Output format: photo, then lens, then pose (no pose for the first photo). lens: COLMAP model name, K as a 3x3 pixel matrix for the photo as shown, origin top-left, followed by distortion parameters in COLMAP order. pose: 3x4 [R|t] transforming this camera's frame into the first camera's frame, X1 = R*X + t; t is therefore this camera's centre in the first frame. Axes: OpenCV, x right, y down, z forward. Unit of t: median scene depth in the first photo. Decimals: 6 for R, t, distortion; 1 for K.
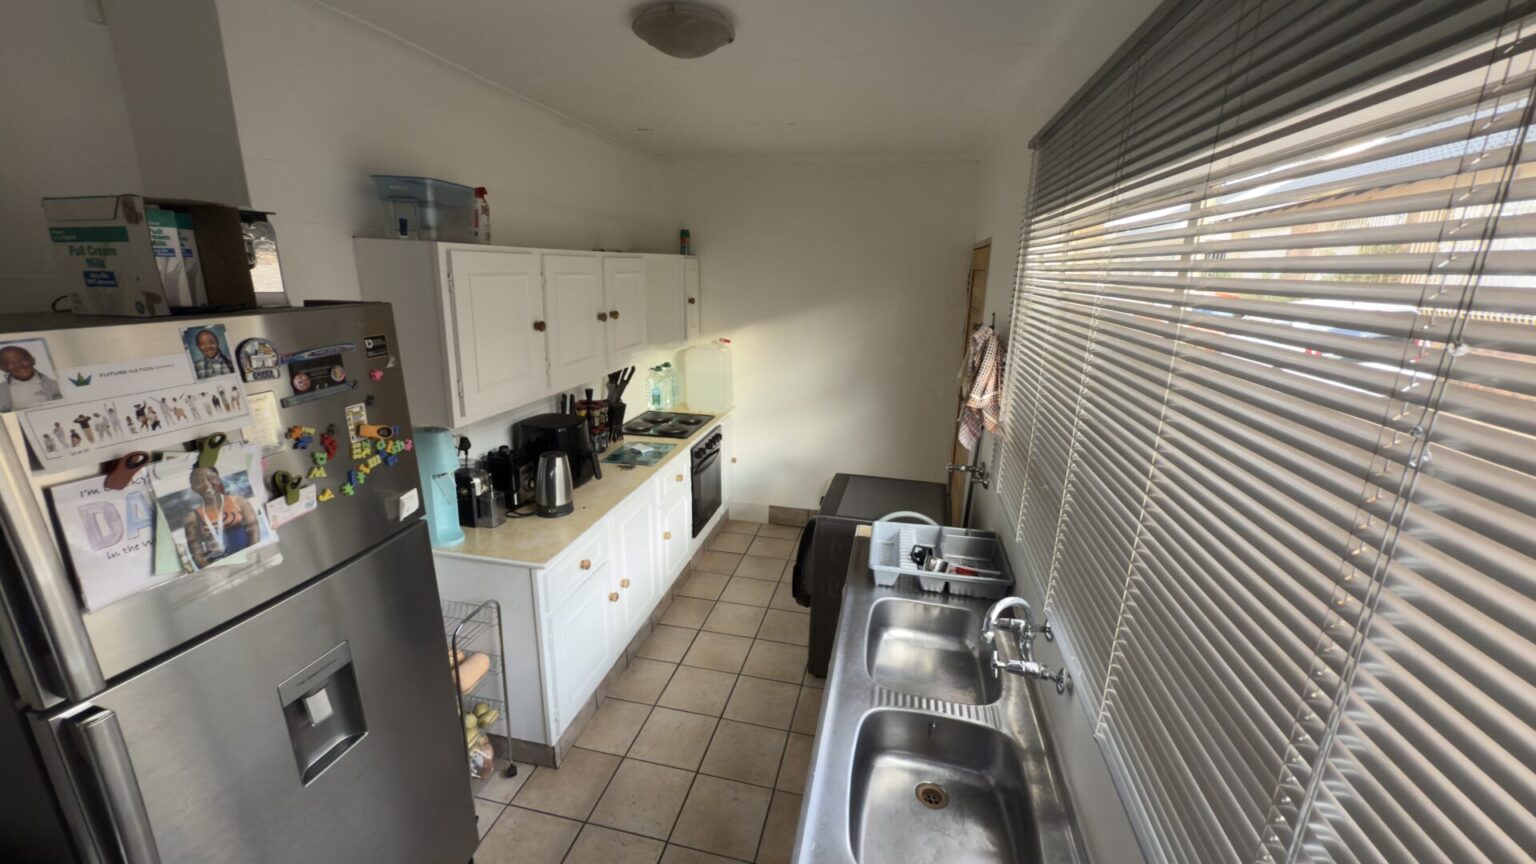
lens RADIAL K [[610.6, 0, 768.0], [0, 610.6, 437.6], [0, 0, 1]] dist [-0.004481, 0.000006]
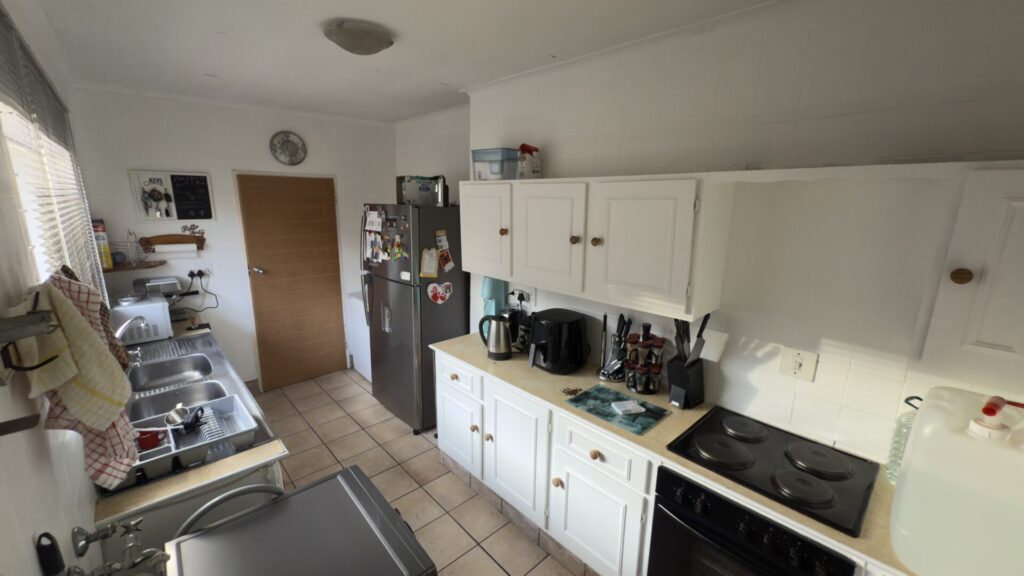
lens RADIAL K [[407.1, 0, 513.1], [0, 407.1, 289.5], [0, 0, 1]] dist [-0.004481, 0.000006]
pose [[-0.566103, 0.163600, -0.807937, 0.346543], [-0.239249, 0.905313, 0.350954, -0.326035], [0.788852, 0.391974, -0.473359, 1.230118]]
